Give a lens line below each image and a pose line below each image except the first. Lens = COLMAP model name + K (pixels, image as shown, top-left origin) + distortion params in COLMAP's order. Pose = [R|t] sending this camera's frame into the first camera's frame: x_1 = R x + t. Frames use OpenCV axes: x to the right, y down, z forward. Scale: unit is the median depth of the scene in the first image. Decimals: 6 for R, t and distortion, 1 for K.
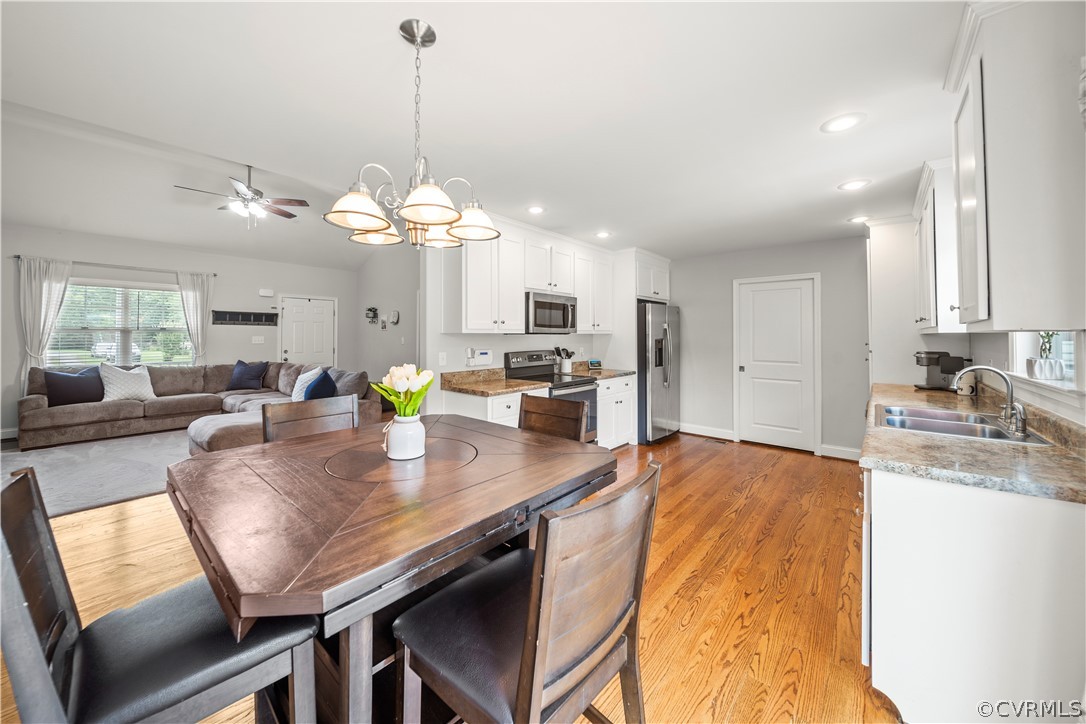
lens RADIAL K [[395.9, 0, 541.6], [0, 395.9, 332.3], [0, 0, 1]] dist [-0.000028, -0.002560]
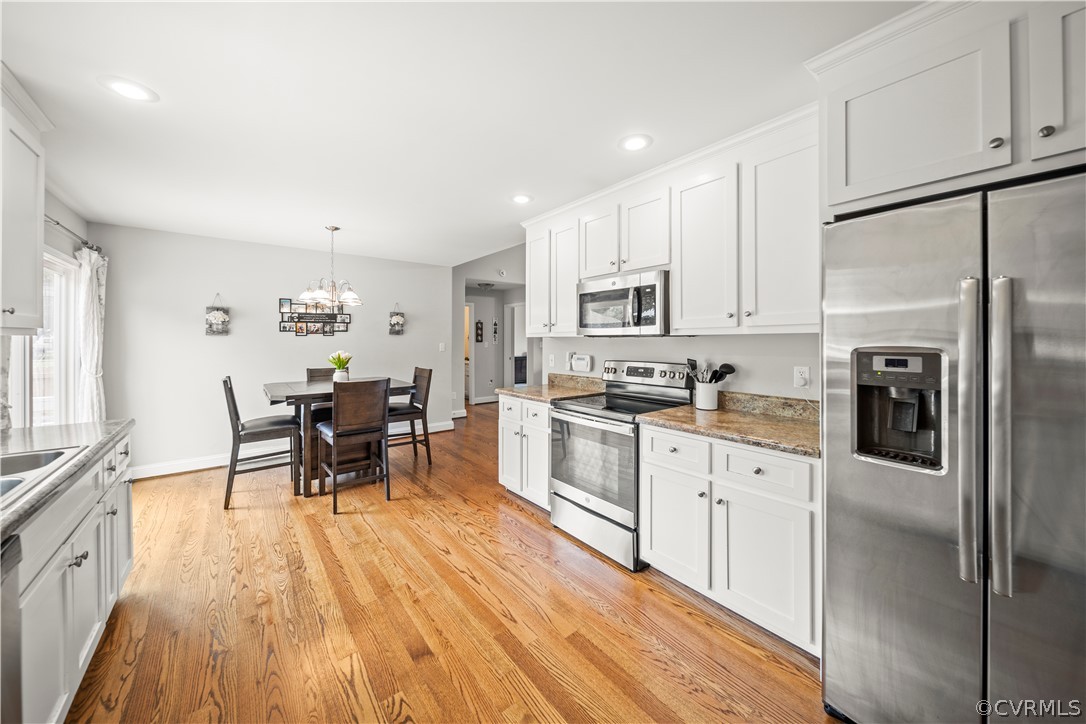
lens RADIAL K [[386.9, 0, 540.7], [0, 386.9, 344.6], [0, 0, 1]] dist [-0.001319, -0.000648]
pose [[-0.190921, 0.009454, -0.981560, 0.636666], [0.010759, 0.999914, 0.007539, 0.010707], [0.981546, -0.009121, -0.191006, 0.916966]]
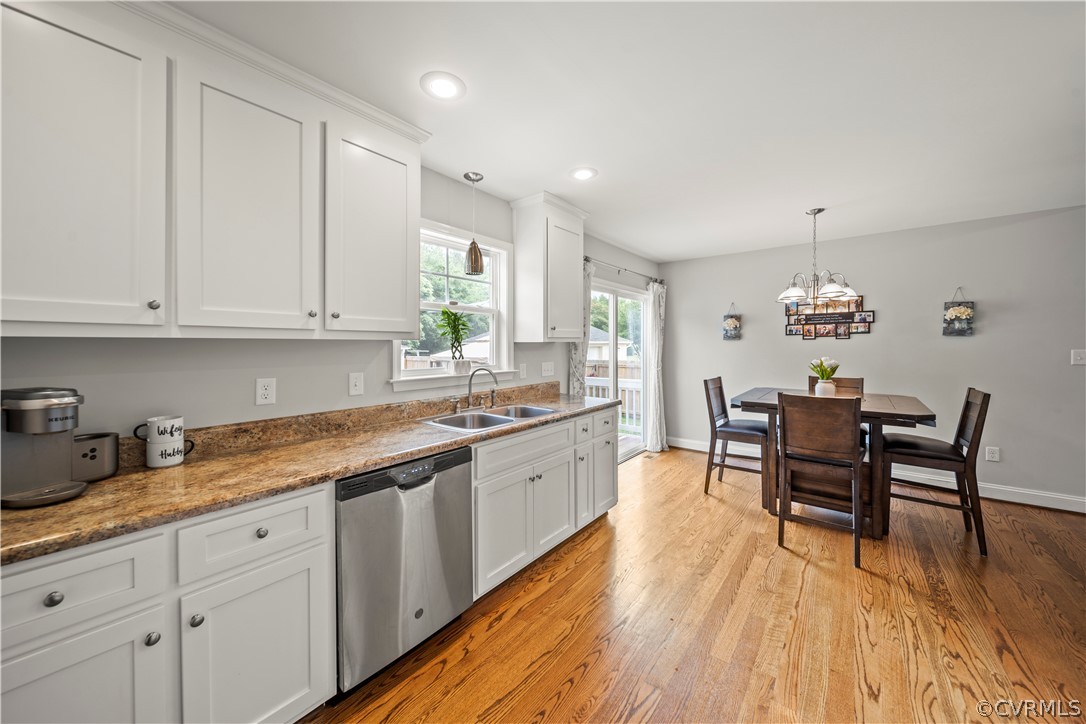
lens RADIAL K [[383.3, 0, 541.5], [0, 383.3, 348.5], [0, 0, 1]] dist [-0.000659, -0.000559]
pose [[-0.999489, -0.000165, -0.031964, 0.423214], [-0.000157, 1.000000, -0.000256, 0.010618], [0.031964, -0.000251, -0.999489, 0.998193]]
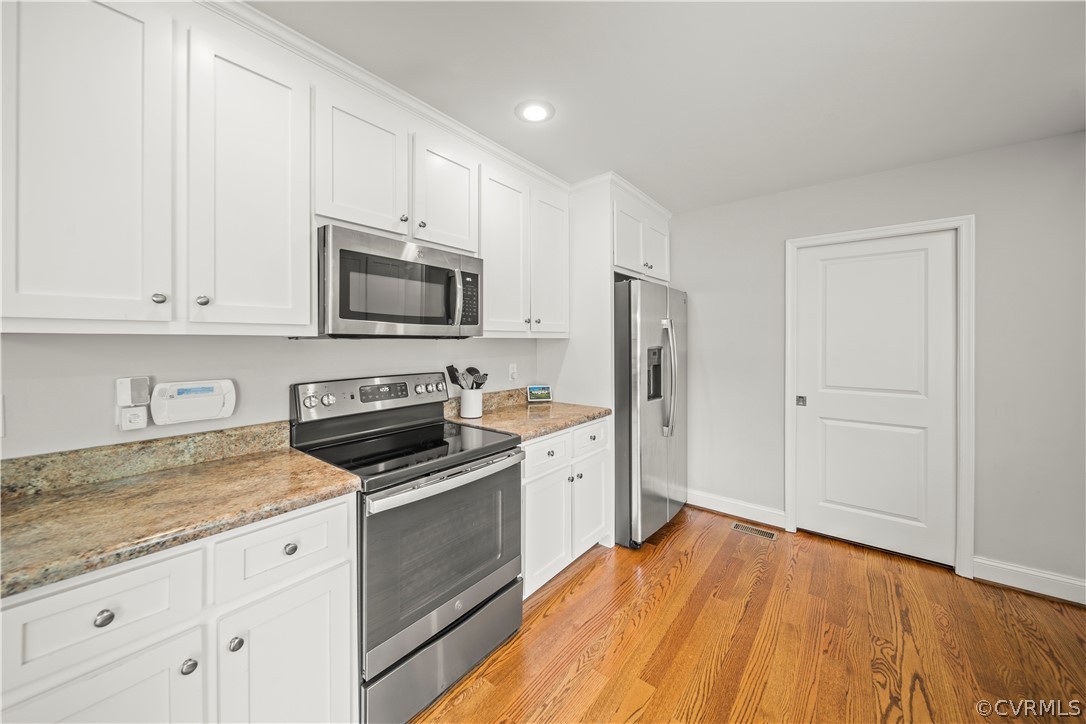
lens RADIAL K [[388.8, 0, 544.7], [0, 388.8, 341.7], [0, 0, 1]] dist [-0.000285, -0.000090]
pose [[0.999037, -0.001471, 0.043853, 0.137639], [0.001088, 0.999961, 0.008762, 0.004525], [-0.043864, -0.008706, 0.999000, 0.529863]]
